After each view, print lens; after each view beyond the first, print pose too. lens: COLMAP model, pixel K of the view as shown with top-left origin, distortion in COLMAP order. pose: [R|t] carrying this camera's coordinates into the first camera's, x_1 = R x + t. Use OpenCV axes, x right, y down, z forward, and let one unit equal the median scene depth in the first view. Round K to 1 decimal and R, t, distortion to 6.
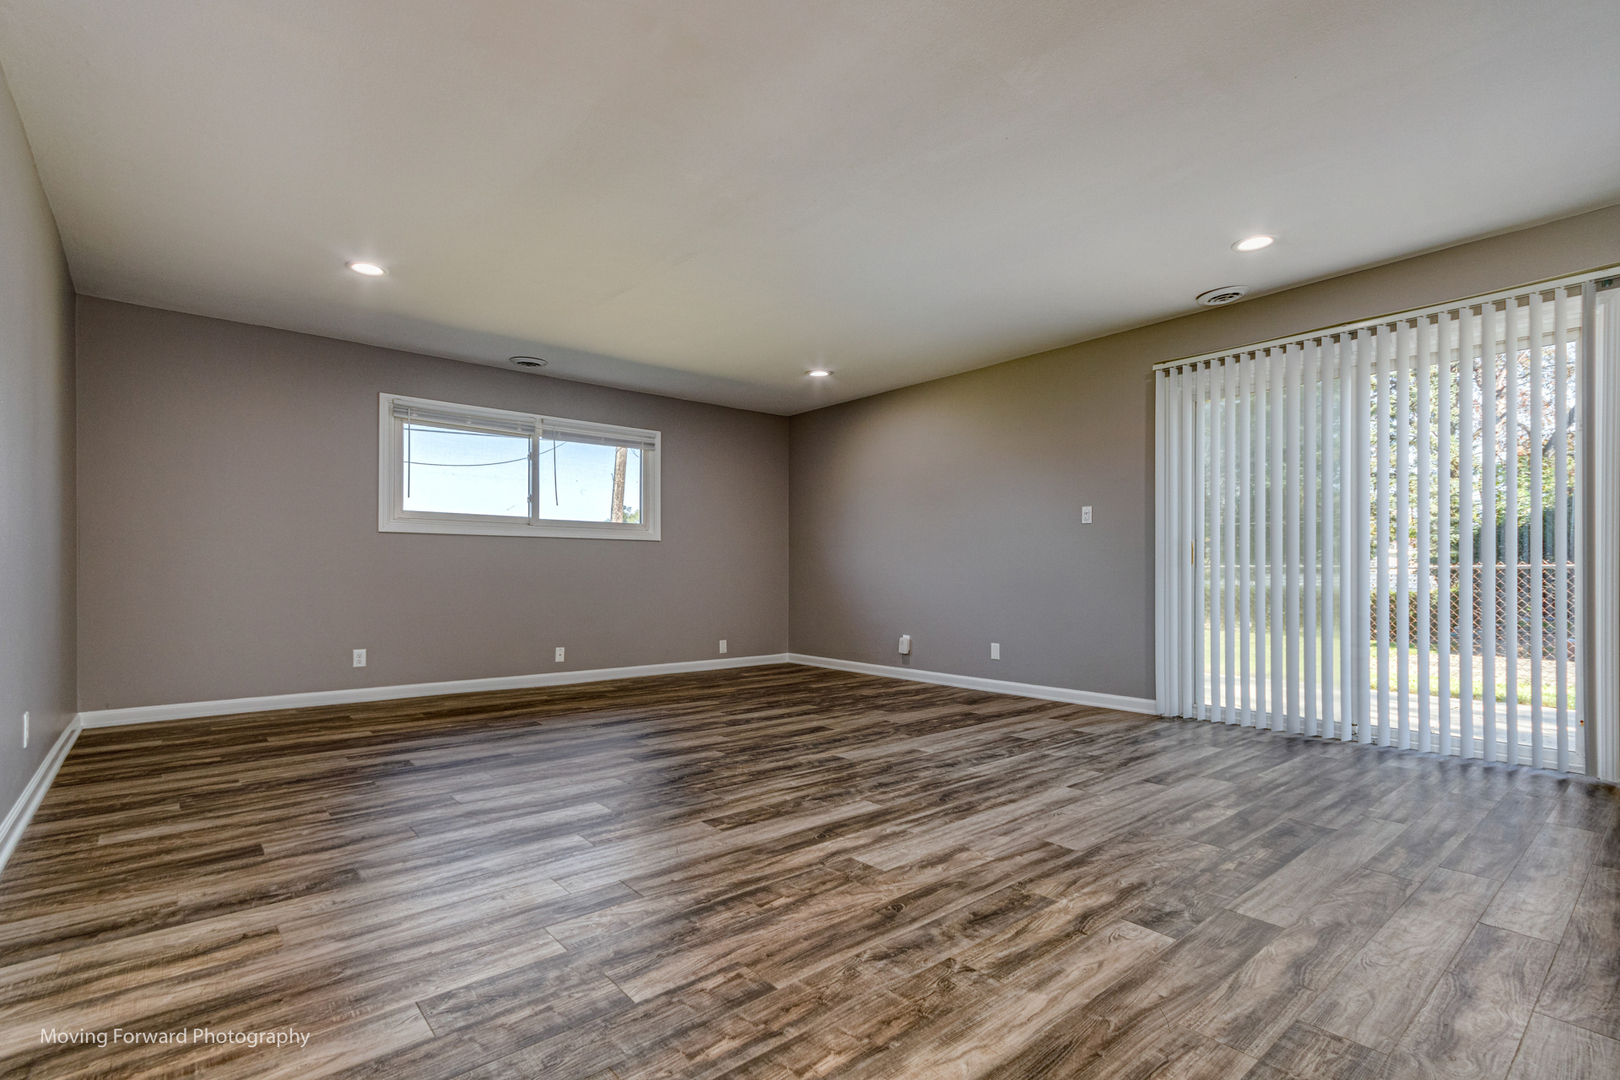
lens RADIAL K [[749.2, 0, 807.3], [0, 749.2, 574.0], [0, 0, 1]] dist [0.007600, 0.000463]
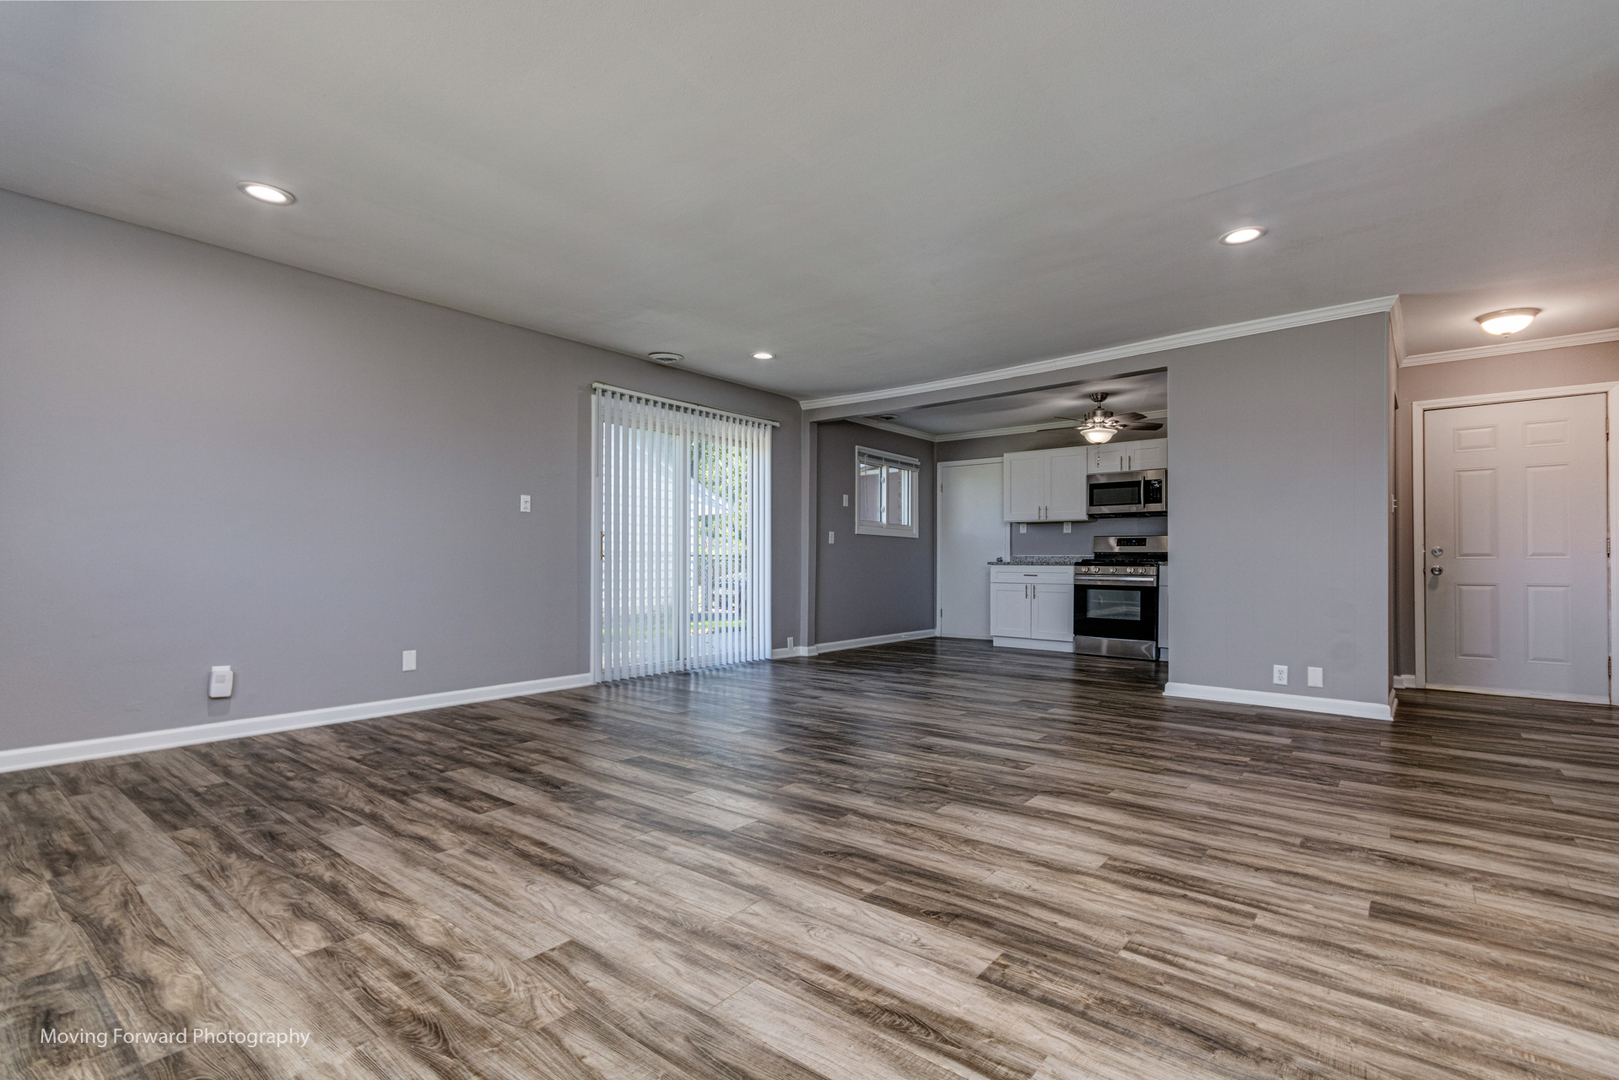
lens RADIAL K [[757.3, 0, 782.8], [0, 757.3, 564.8], [0, 0, 1]] dist [0.007465, 0.000232]
pose [[-0.165455, -0.005514, 0.986202, -1.176504], [-0.004366, 0.999979, 0.004859, -0.006290], [-0.986208, -0.003502, -0.165475, 1.452755]]
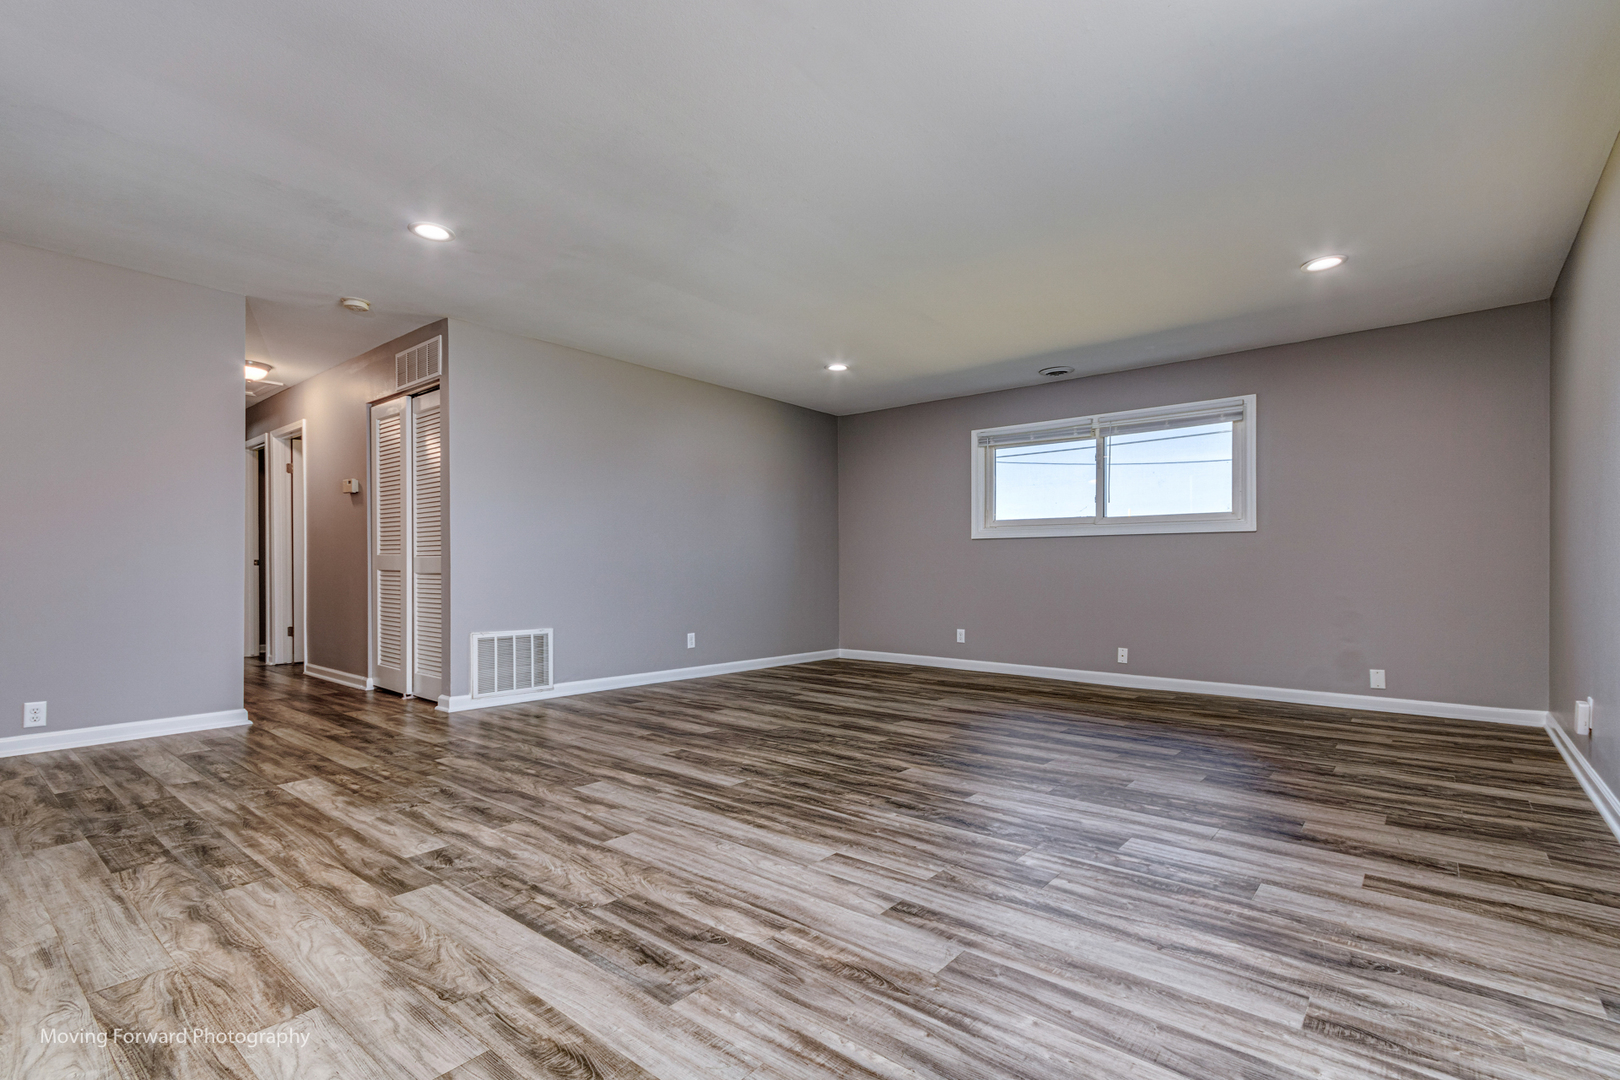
lens RADIAL K [[749.2, 0, 807.3], [0, 749.2, 574.0], [0, 0, 1]] dist [0.007600, 0.000463]
pose [[0.182390, 0.003217, -0.983221, 1.156278], [-0.002582, 0.999993, 0.002793, 0.000990], [0.983223, 0.002029, 0.182397, 0.891082]]
